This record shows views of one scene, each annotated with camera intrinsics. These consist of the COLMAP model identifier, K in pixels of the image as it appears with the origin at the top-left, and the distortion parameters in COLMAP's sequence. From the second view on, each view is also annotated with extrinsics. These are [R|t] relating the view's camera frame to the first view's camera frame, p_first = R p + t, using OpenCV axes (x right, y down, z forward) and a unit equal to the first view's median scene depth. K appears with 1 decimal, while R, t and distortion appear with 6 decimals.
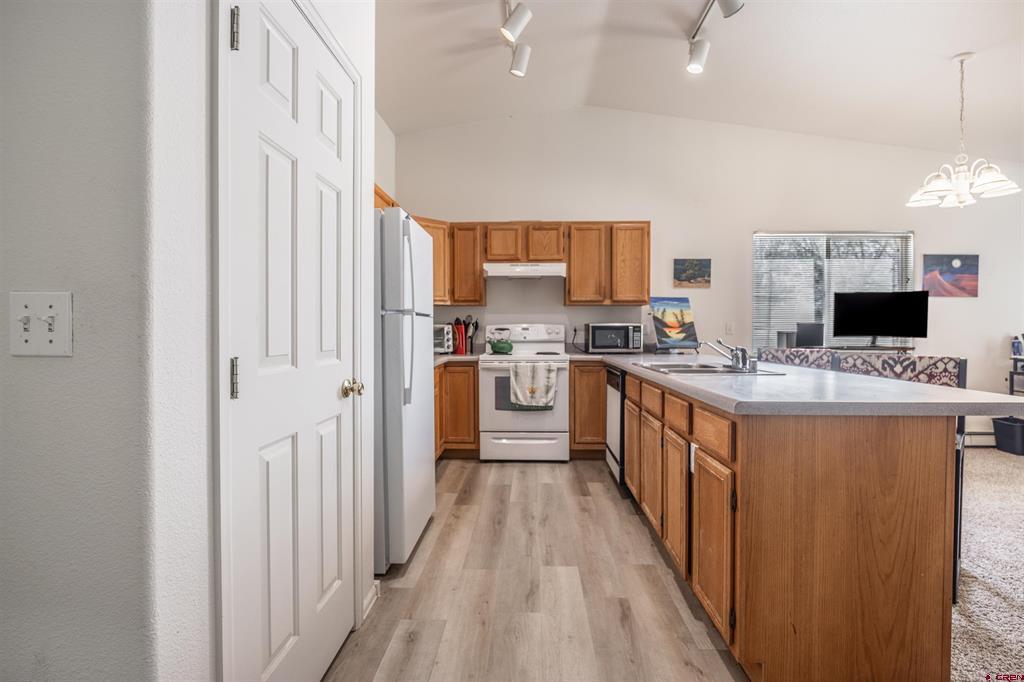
lens RADIAL K [[470.4, 0, 510.0], [0, 470.4, 337.6], [0, 0, 1]] dist [-0.010966, 0.000690]
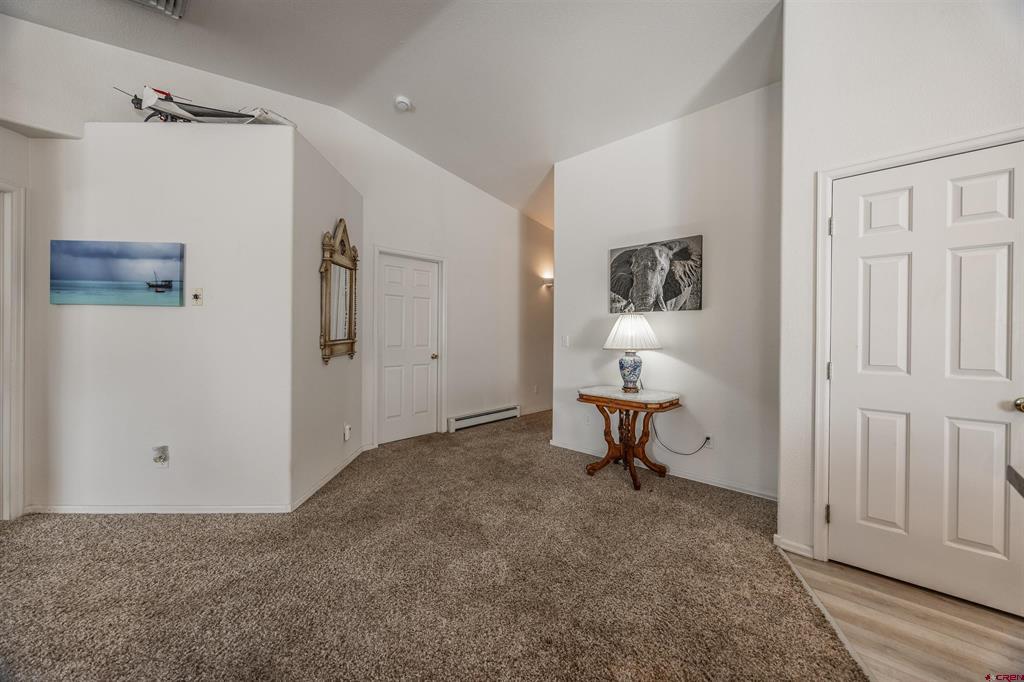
lens RADIAL K [[388.6, 0, 511.2], [0, 388.6, 337.6], [0, 0, 1]] dist [-0.000447, -0.000557]
pose [[-0.652495, 0.001335, -0.757792, 0.490409], [-0.015682, 0.999761, 0.015264, -0.023014], [0.757631, 0.021844, -0.652318, 0.257441]]
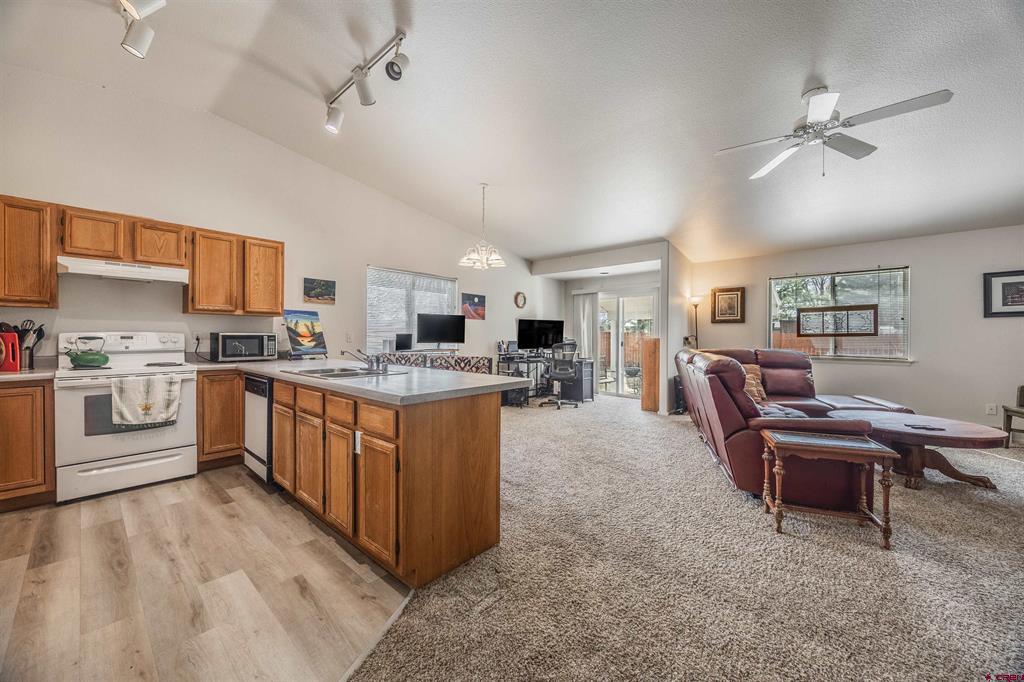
lens RADIAL K [[388.6, 0, 509.3], [0, 388.6, 338.0], [0, 0, 1]] dist [-0.000447, -0.000557]
pose [[0.636322, -0.000013, 0.771424, -0.077501], [0.003717, 0.999988, -0.003050, -0.013557], [-0.771415, 0.004808, 0.636315, -0.010438]]
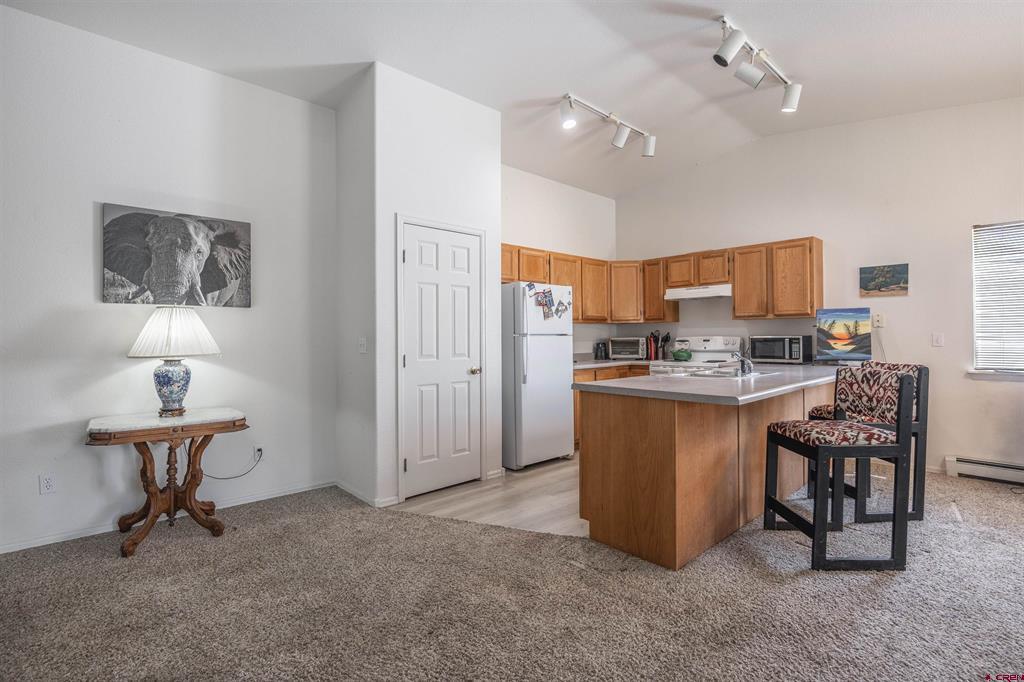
lens RADIAL K [[470.4, 0, 510.0], [0, 470.4, 336.8], [0, 0, 1]] dist [-0.010966, 0.000690]
pose [[0.701104, -0.006632, -0.713028, 0.566475], [-0.002947, 0.999921, -0.012199, -0.012346], [0.713053, 0.010654, 0.701029, -0.198679]]
